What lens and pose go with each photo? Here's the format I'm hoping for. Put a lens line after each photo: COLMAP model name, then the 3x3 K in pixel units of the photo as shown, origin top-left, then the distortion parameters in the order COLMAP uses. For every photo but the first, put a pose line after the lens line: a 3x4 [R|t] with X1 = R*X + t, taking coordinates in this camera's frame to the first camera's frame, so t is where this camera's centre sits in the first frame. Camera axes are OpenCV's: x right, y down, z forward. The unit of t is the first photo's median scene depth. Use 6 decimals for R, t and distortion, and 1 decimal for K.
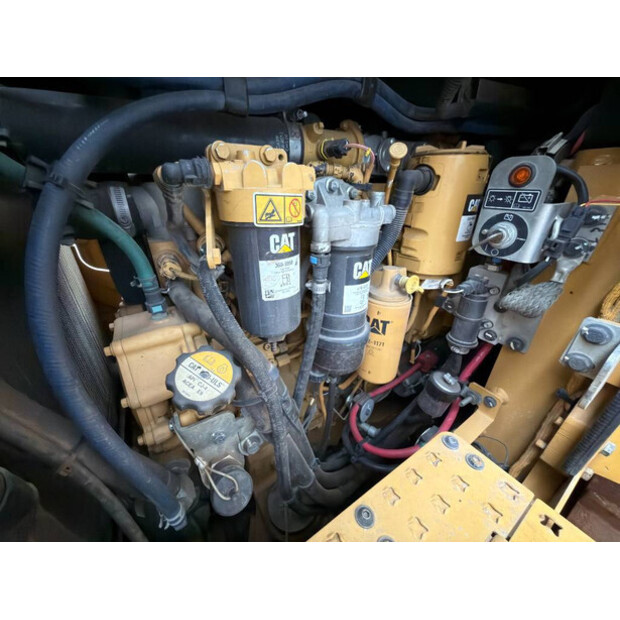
lens RADIAL K [[248.6, 0, 310.0], [0, 248.6, 310.0], [0, 0, 1]] dist [0.001747, 0.000065]
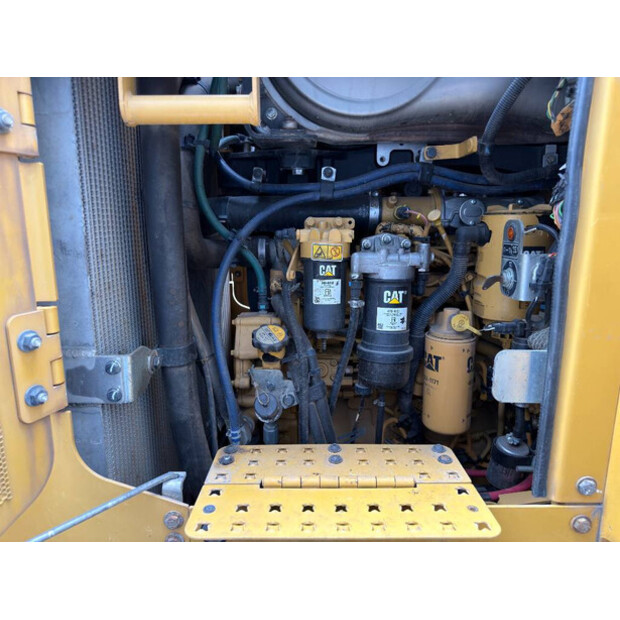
lens RADIAL K [[449.4, 0, 310.0], [0, 449.4, 310.0], [0, 0, 1]] dist [0.065440, -0.004046]
pose [[0.844509, 0.096118, -0.526845, 1.116064], [-0.238534, 0.948300, -0.209352, 0.514766], [0.479485, 0.302471, 0.823775, -1.180978]]
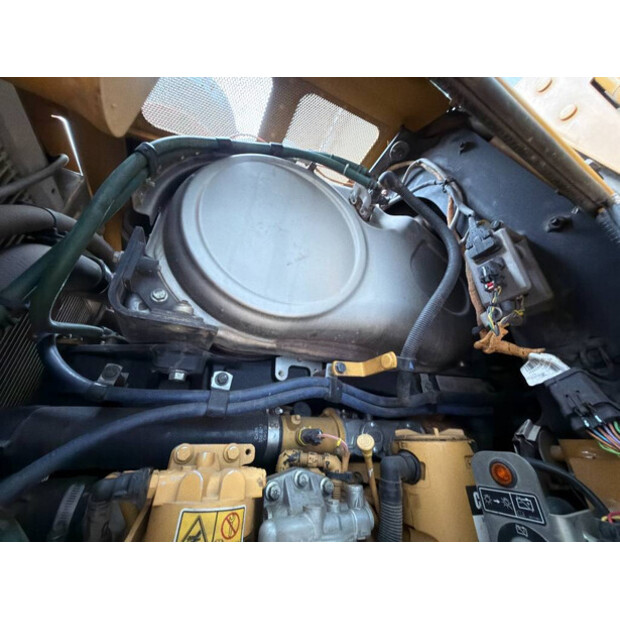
lens RADIAL K [[248.6, 0, 310.0], [0, 248.6, 310.0], [0, 0, 1]] dist [0.001747, 0.000065]
pose [[0.995534, -0.050573, -0.079715, 0.231823], [-0.035732, 0.579719, -0.814033, -0.111655], [0.087380, 0.813246, 0.575322, -0.051028]]
